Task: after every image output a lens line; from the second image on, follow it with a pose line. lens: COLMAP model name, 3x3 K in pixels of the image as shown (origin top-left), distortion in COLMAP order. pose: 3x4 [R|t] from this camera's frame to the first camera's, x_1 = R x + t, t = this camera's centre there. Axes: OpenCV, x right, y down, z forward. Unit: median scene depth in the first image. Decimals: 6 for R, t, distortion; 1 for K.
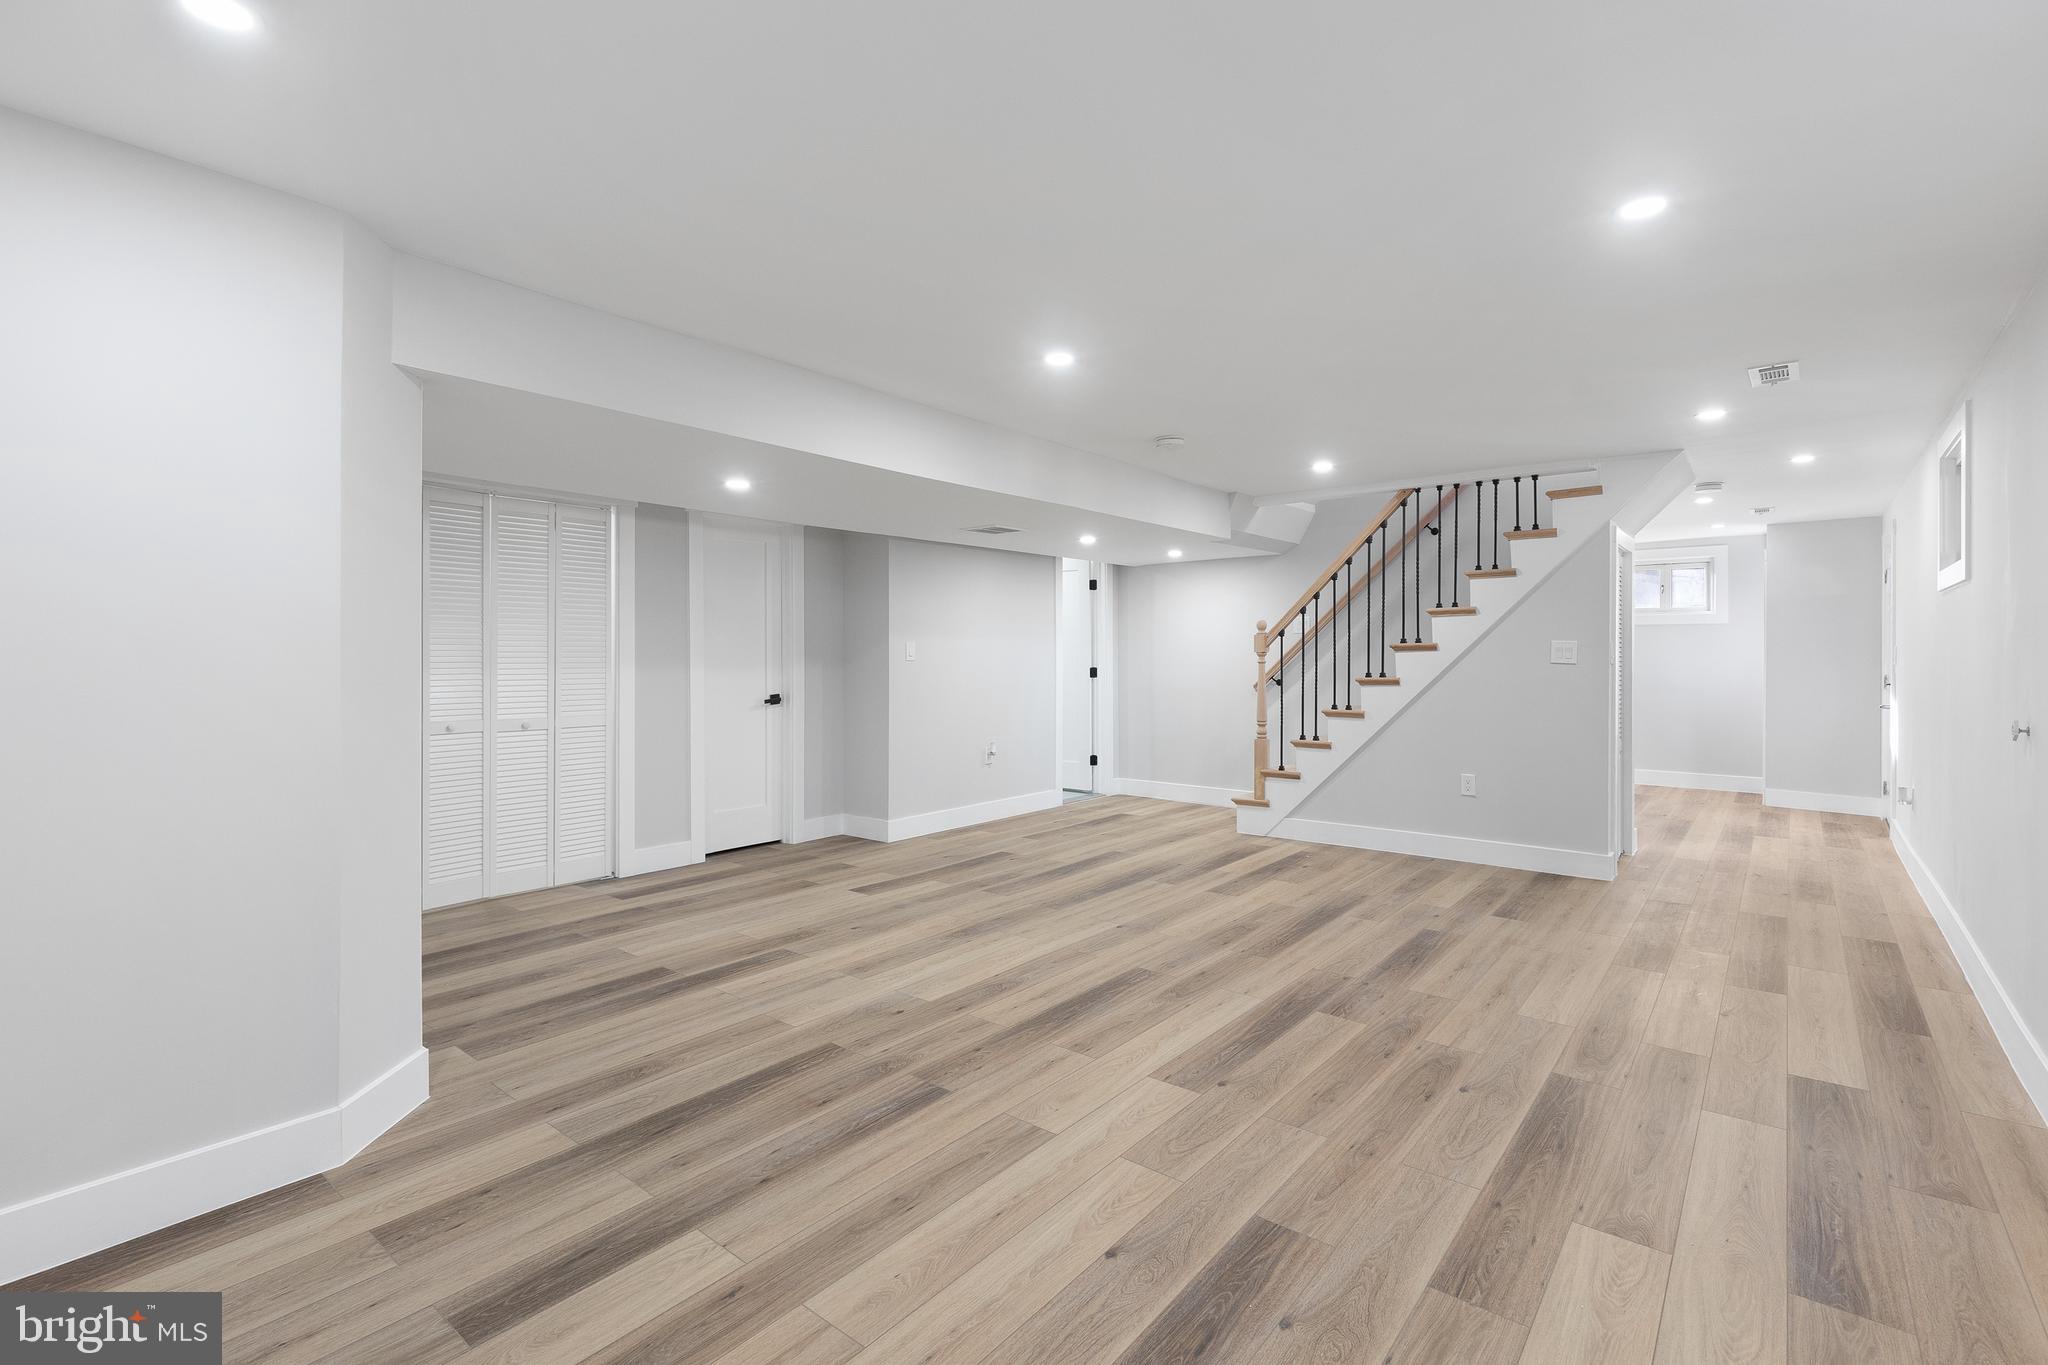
lens RADIAL K [[938.9, 0, 1030.0], [0, 938.9, 678.6], [0, 0, 1]] dist [0.016248, -0.001657]
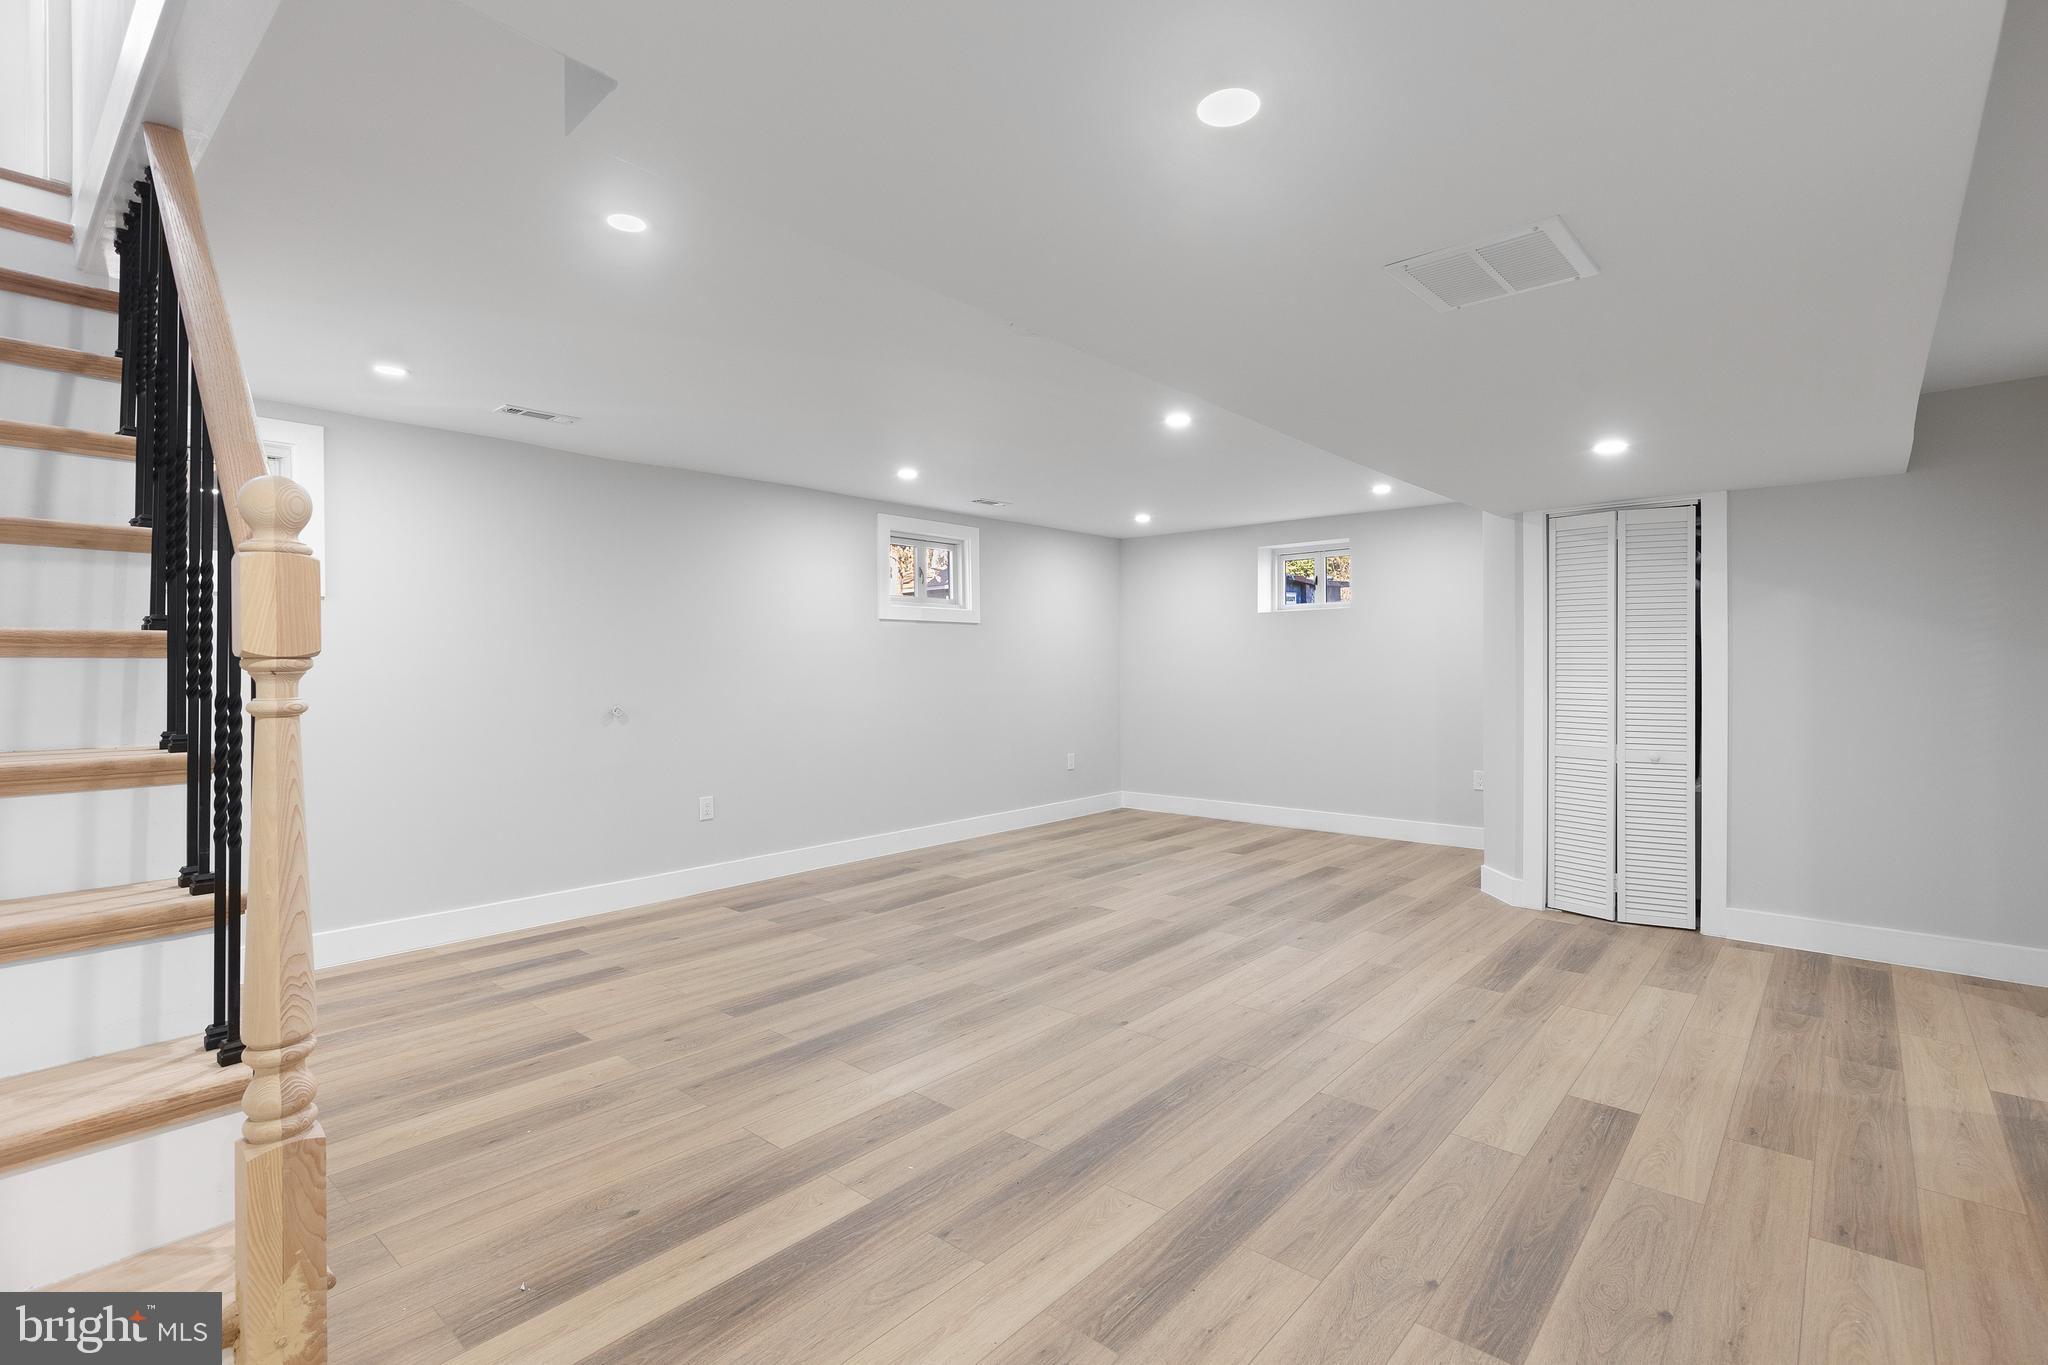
lens RADIAL K [[938.9, 0, 1024.7], [0, 938.9, 665.7], [0, 0, 1]] dist [0.016248, -0.001657]
pose [[-0.999170, 0.003393, 0.040597, 0.168799], [0.004310, 0.999737, 0.022516, -0.049322], [-0.040510, 0.022672, -0.998922, 2.063266]]
